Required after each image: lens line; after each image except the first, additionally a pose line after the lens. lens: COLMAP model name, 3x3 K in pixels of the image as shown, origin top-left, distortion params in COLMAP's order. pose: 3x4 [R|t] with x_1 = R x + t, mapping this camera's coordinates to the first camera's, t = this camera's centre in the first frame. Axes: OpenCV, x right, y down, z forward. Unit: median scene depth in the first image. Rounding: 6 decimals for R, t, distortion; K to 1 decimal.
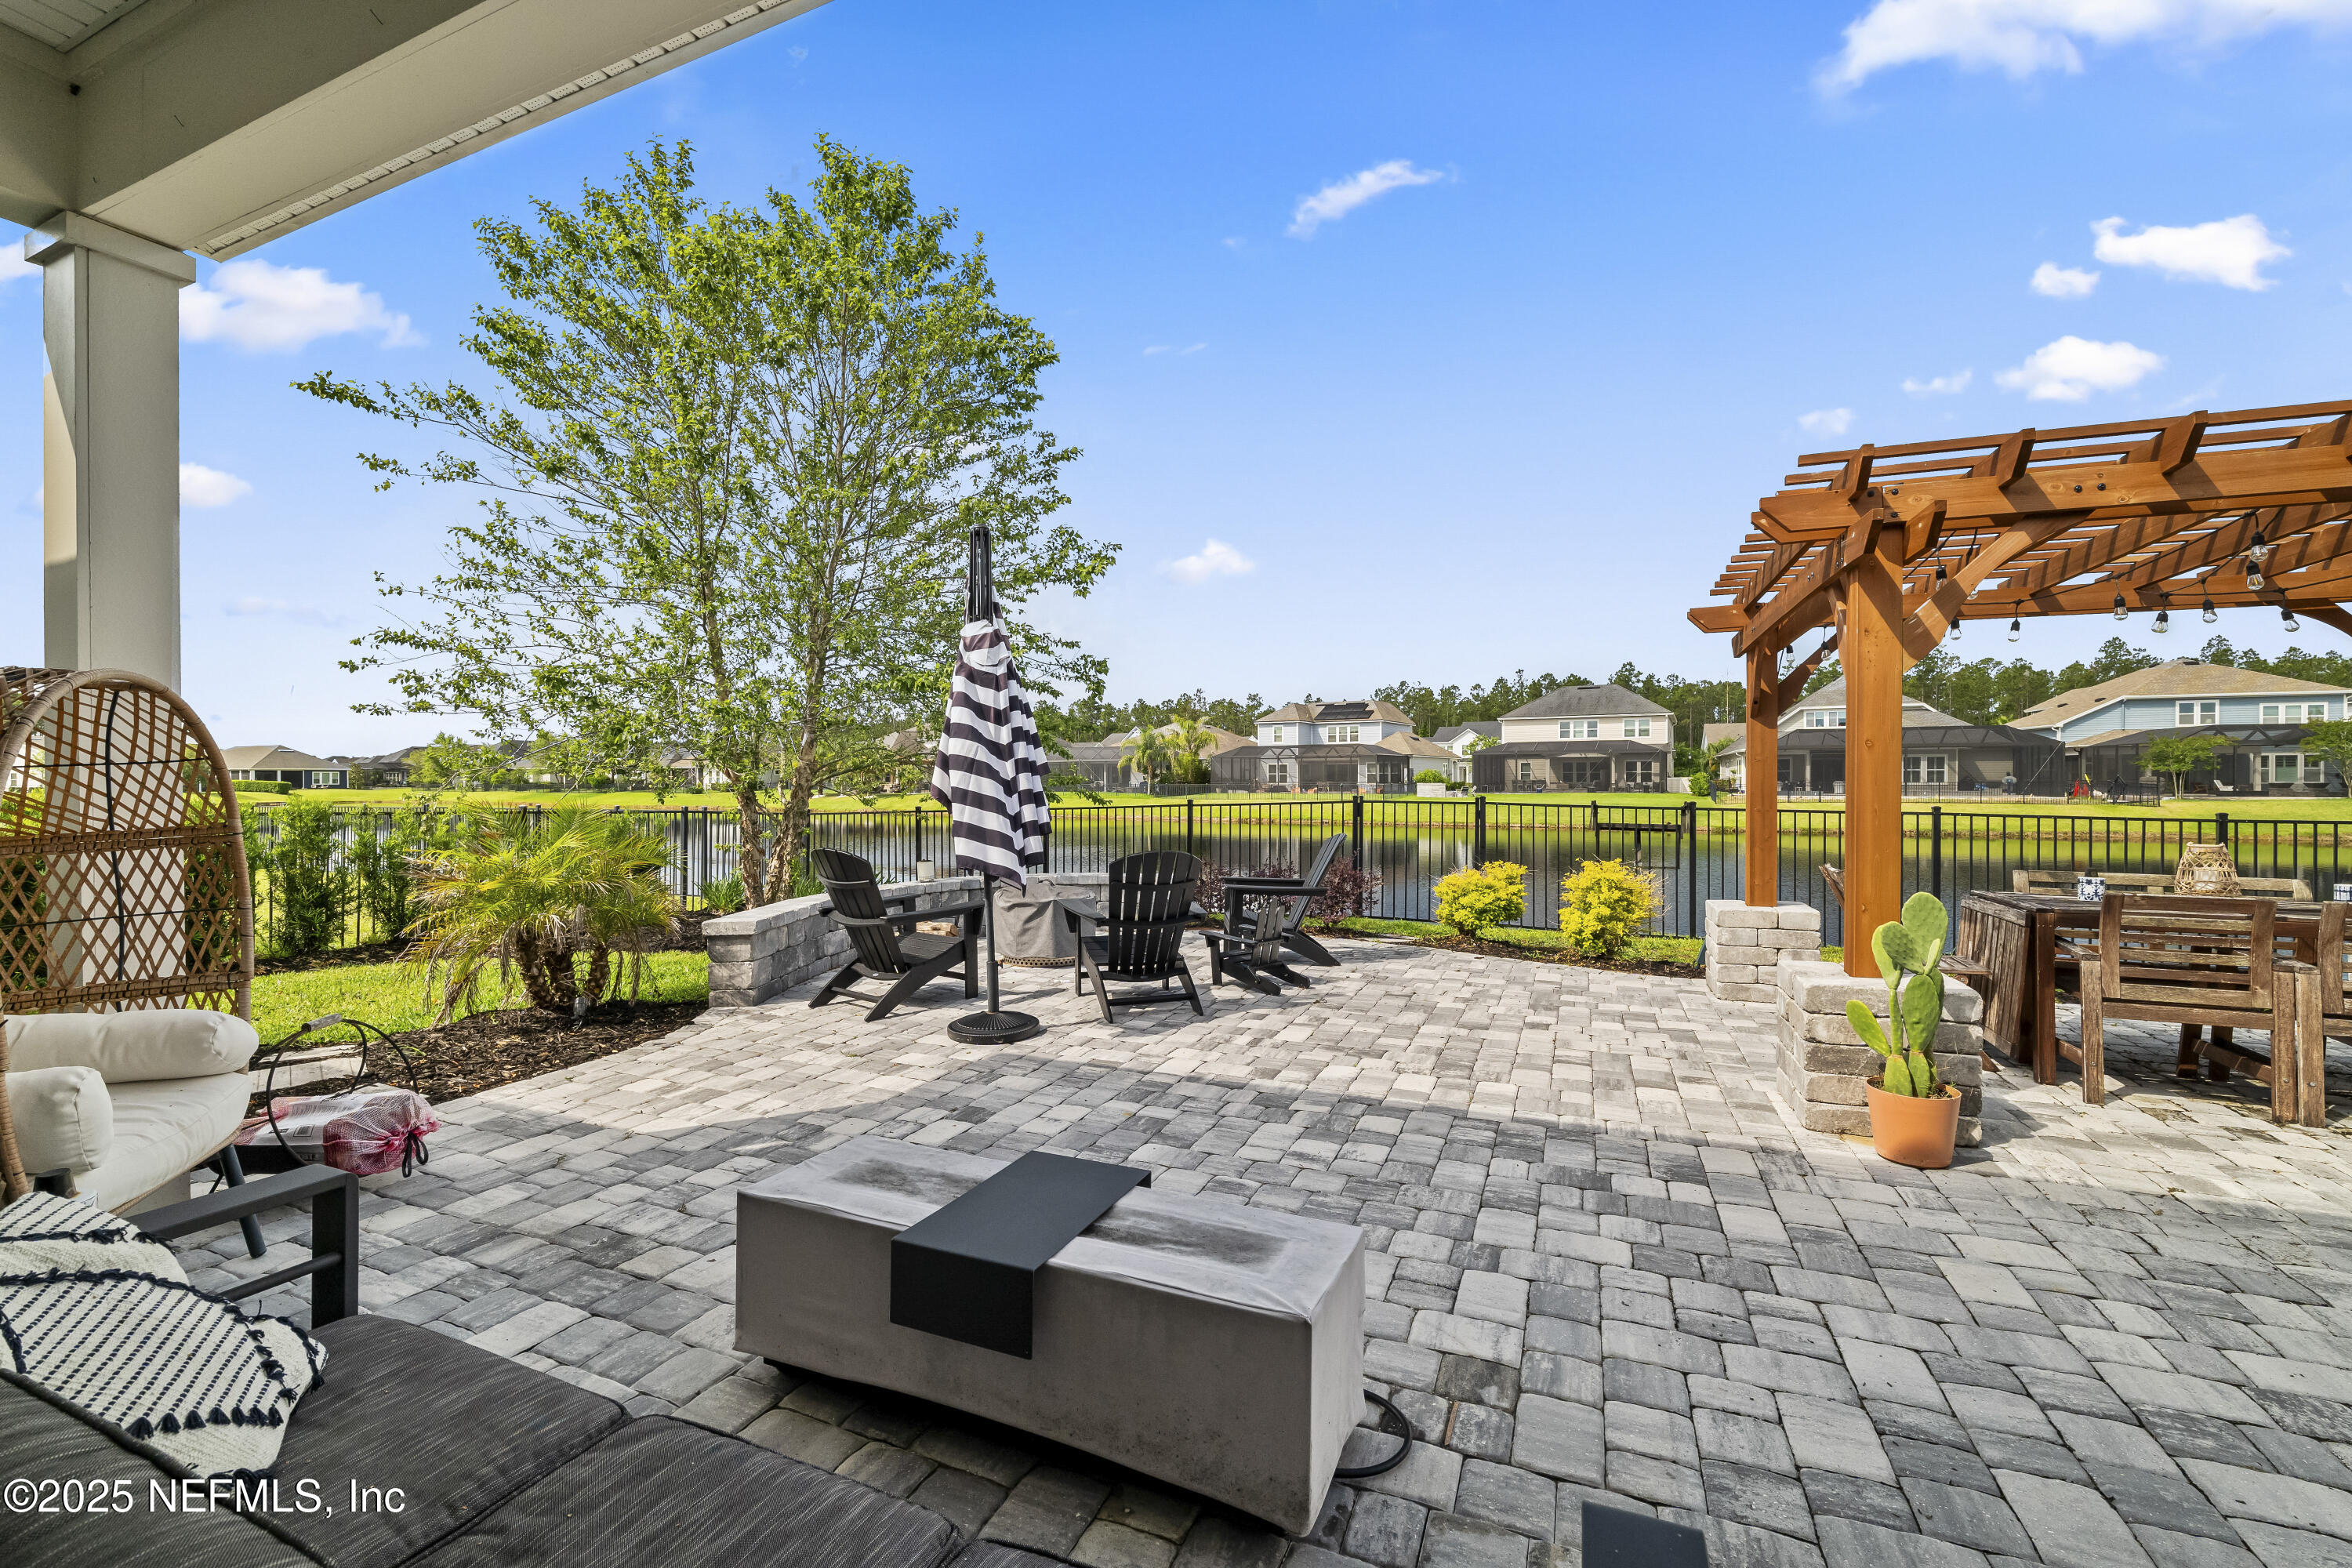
lens RADIAL K [[979.6, 0, 1158.4], [0, 979.6, 779.0], [0, 0, 1]] dist [-0.009678, -0.000418]
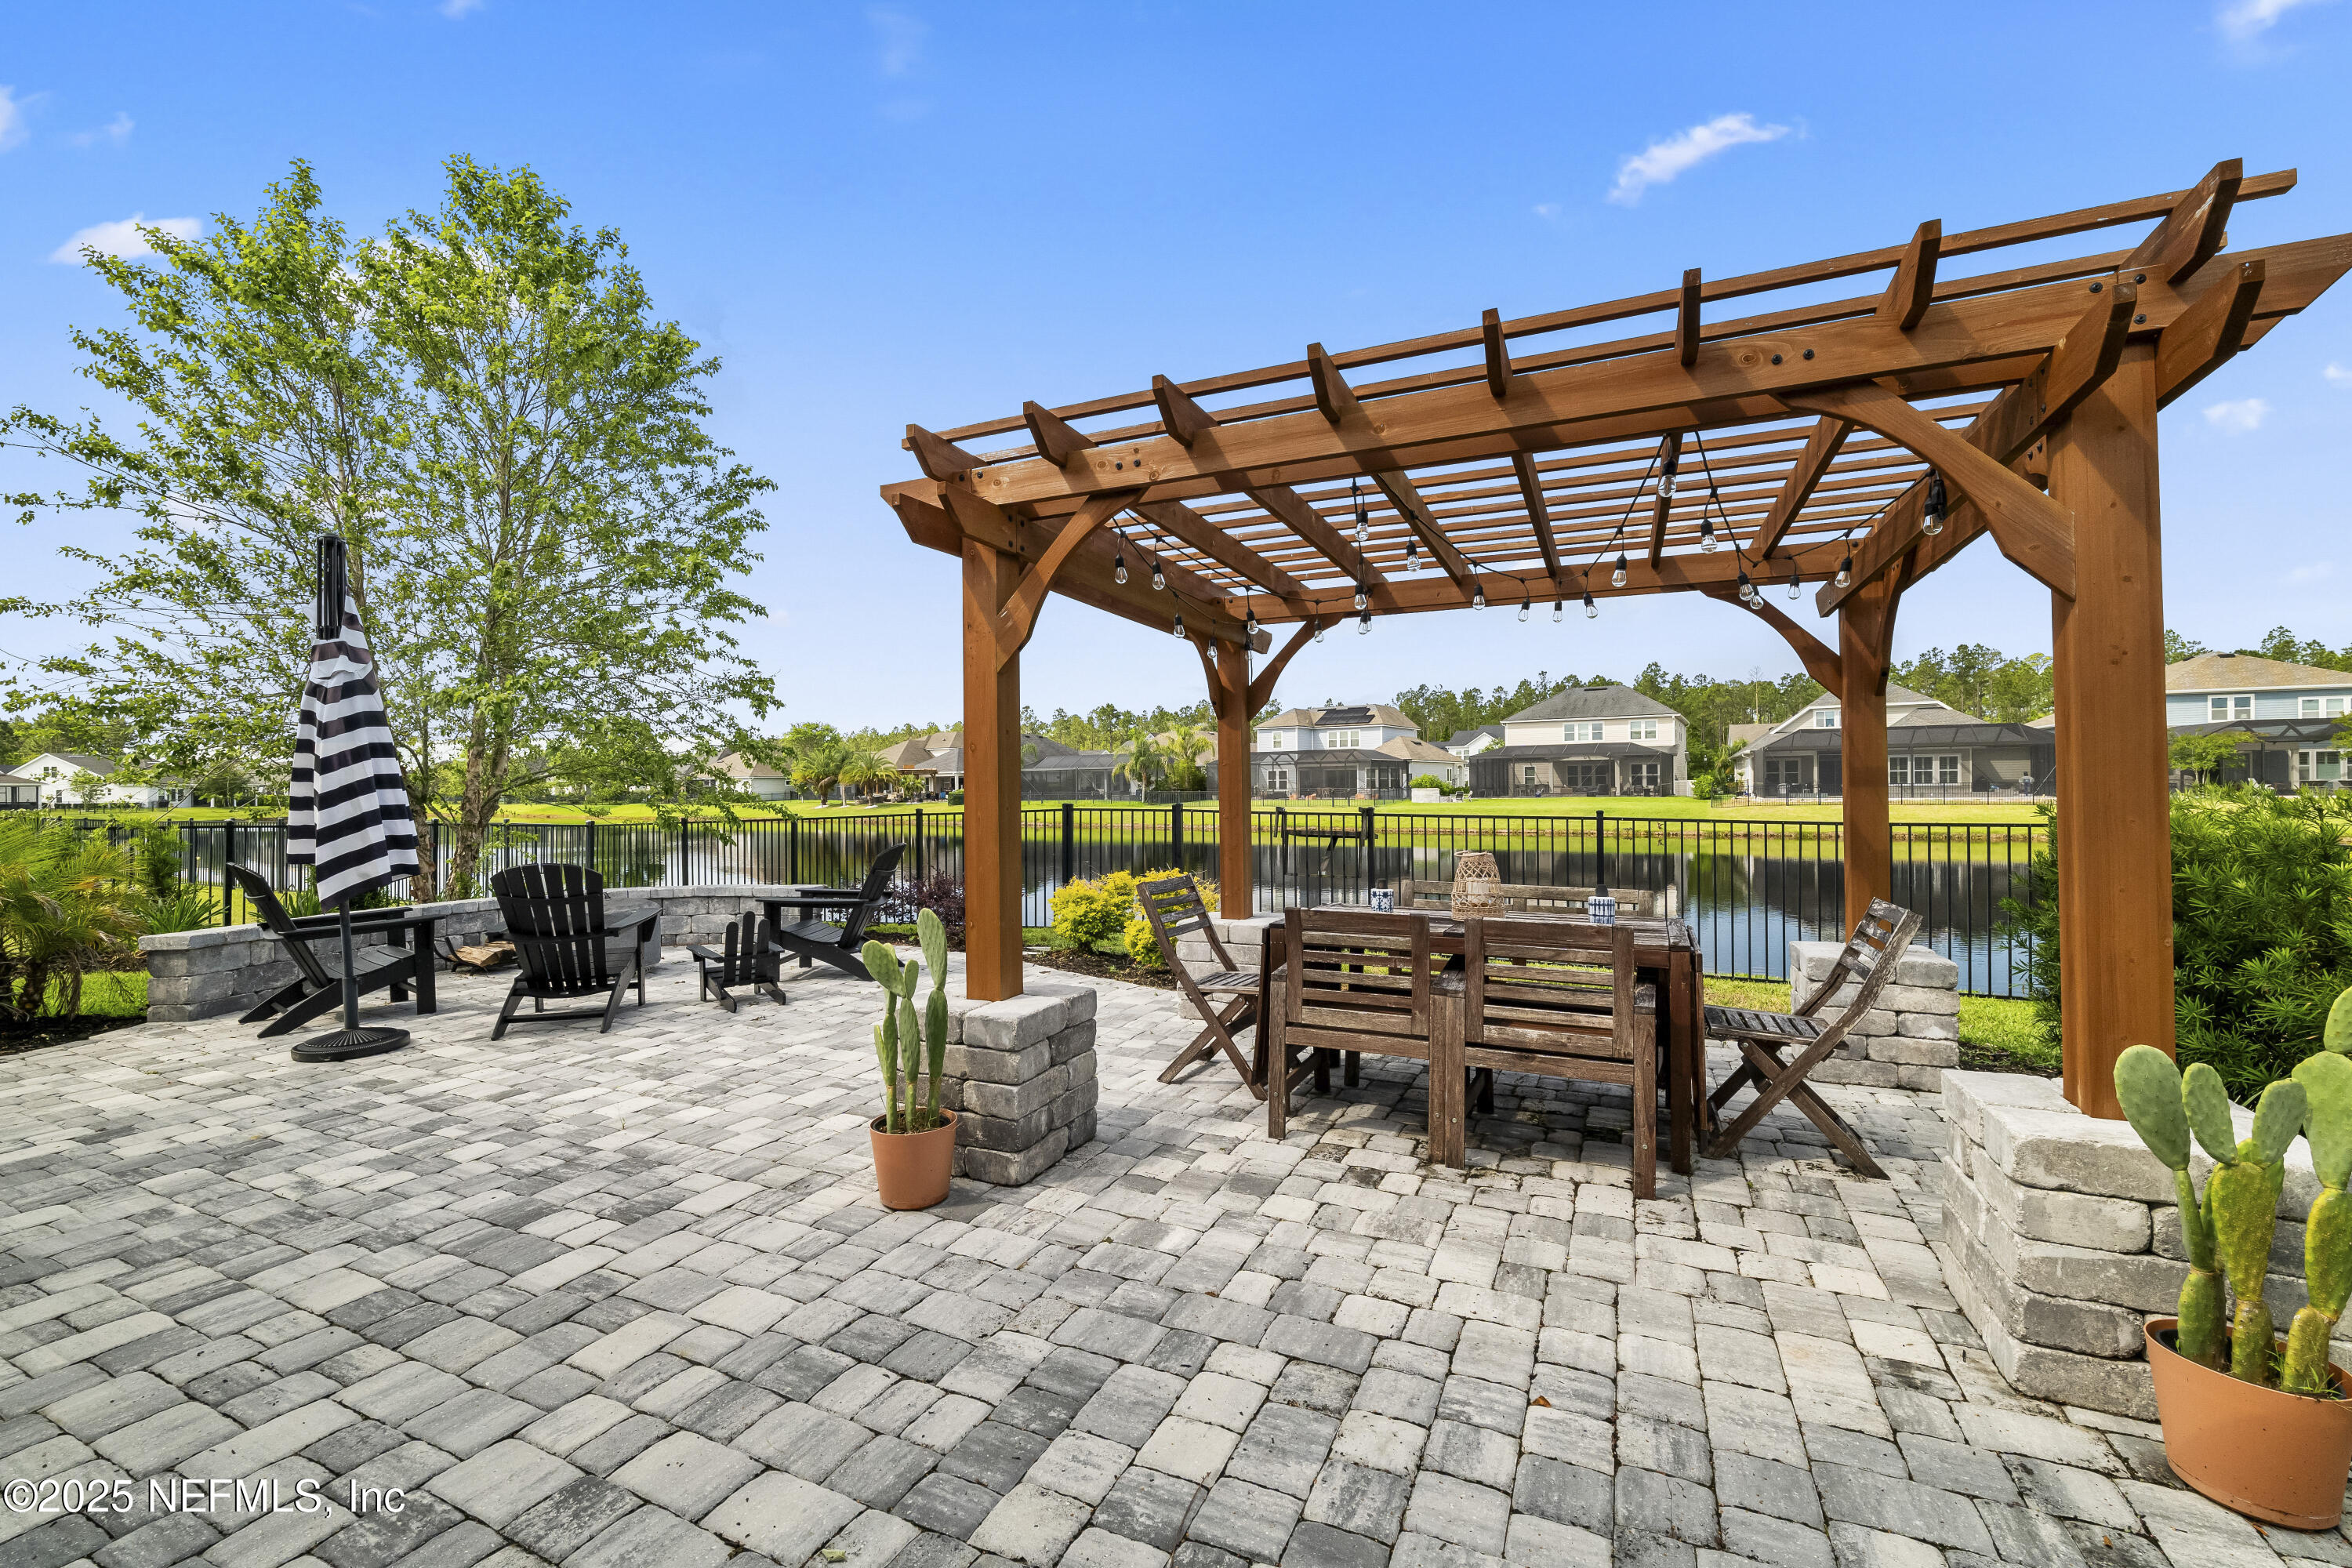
lens RADIAL K [[979.6, 0, 1146.8], [0, 979.6, 772.8], [0, 0, 1]] dist [-0.009678, -0.000418]
pose [[0.999165, -0.009226, -0.039794, 0.361994], [0.008683, 0.999867, -0.013798, 0.000600], [0.039916, 0.013441, 0.999113, 0.026518]]
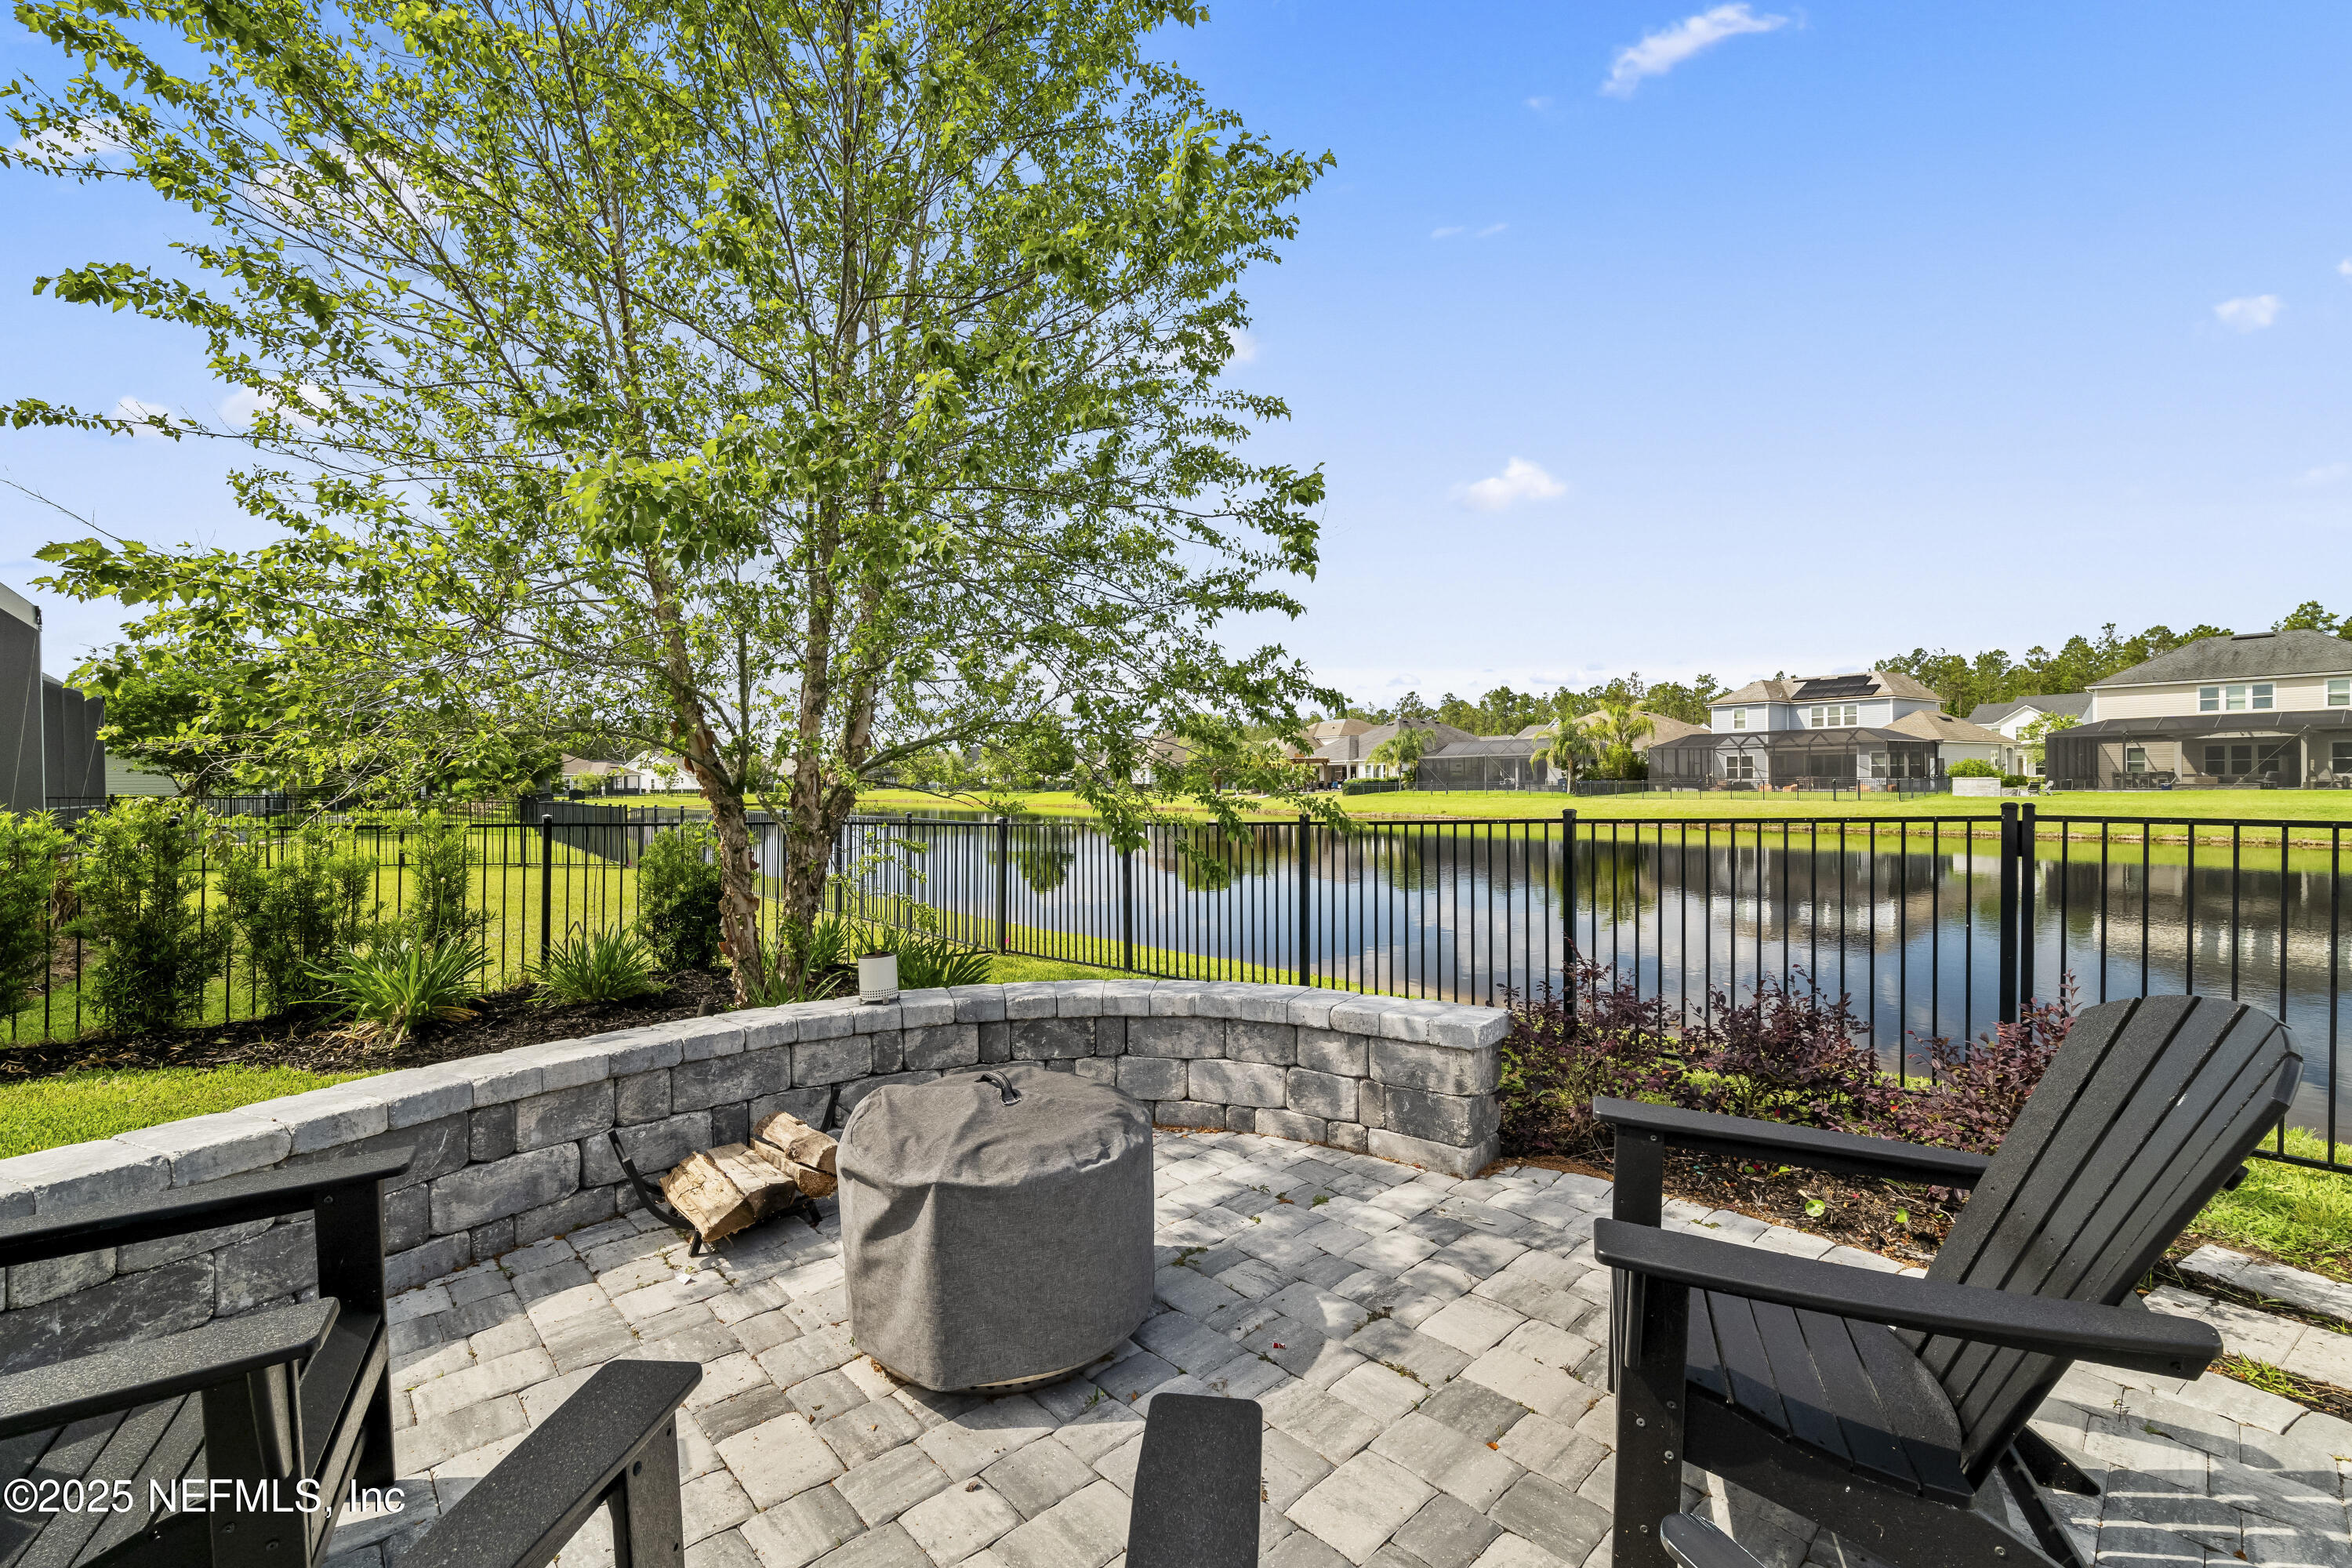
lens RADIAL K [[979.6, 0, 1140.9], [0, 979.6, 782.3], [0, 0, 1]] dist [-0.009678, -0.000418]
pose [[0.909952, -0.006830, -0.414657, 0.048041], [0.008962, 0.999955, 0.003197, 0.003447], [0.414617, -0.006625, 0.909972, 0.553810]]
